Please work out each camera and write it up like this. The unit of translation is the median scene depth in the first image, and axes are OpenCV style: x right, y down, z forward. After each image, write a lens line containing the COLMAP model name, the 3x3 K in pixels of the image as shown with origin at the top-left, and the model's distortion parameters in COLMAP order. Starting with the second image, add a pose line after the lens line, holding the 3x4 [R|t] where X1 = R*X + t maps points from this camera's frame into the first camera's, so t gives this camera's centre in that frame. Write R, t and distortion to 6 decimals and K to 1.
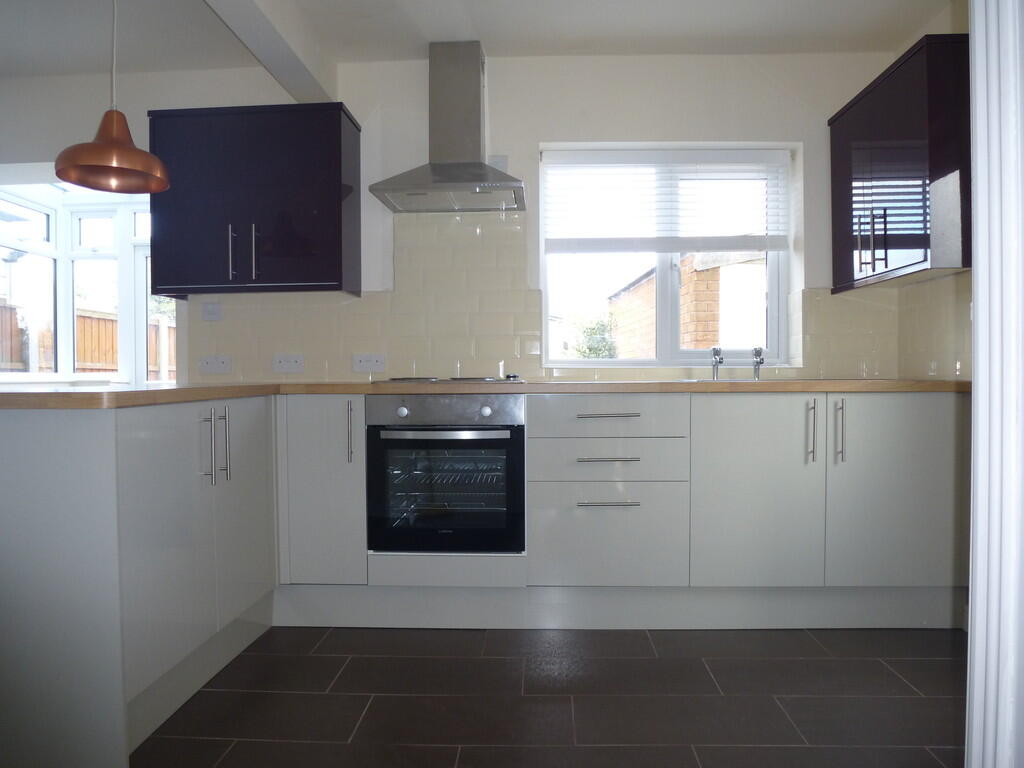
lens RADIAL K [[730.4, 0, 512.0], [0, 730.4, 384.0], [0, 0, 1]] dist [-0.073257, 0.003530]
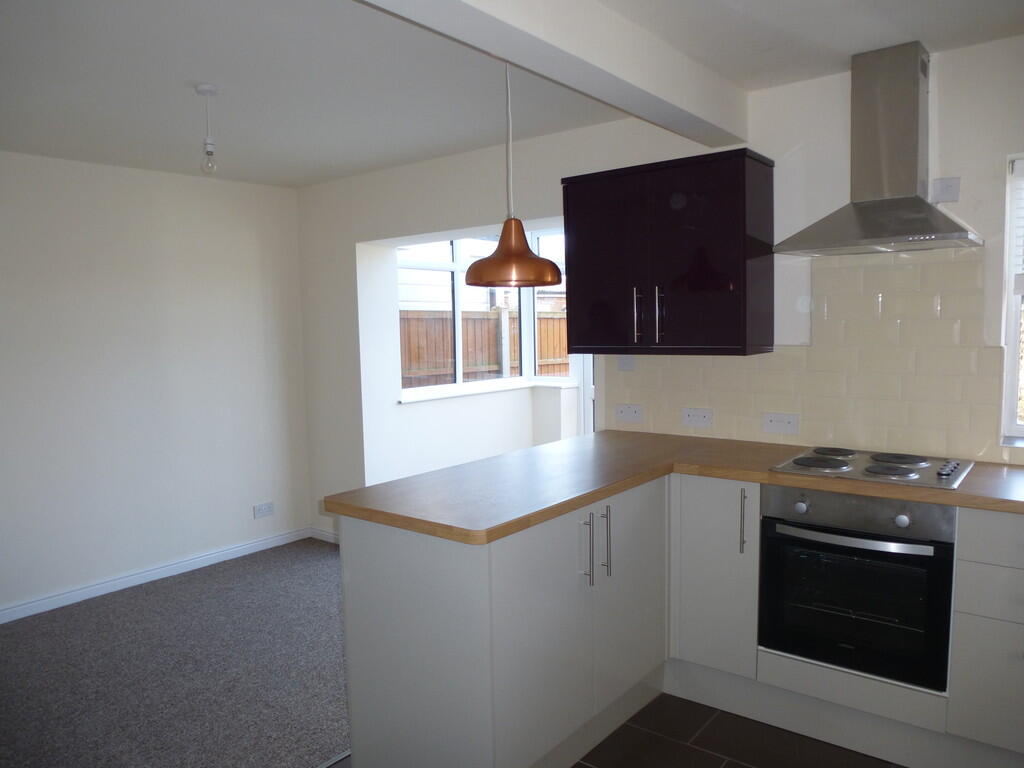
lens RADIAL K [[721.3, 0, 512.0], [0, 721.3, 384.0], [0, 0, 1]] dist [-0.037231, 0.002668]
pose [[0.803971, 0.040153, -0.593312, 0.074980], [0.015459, 0.995969, 0.088350, -0.178639], [0.594468, -0.080203, 0.800110, 0.076425]]
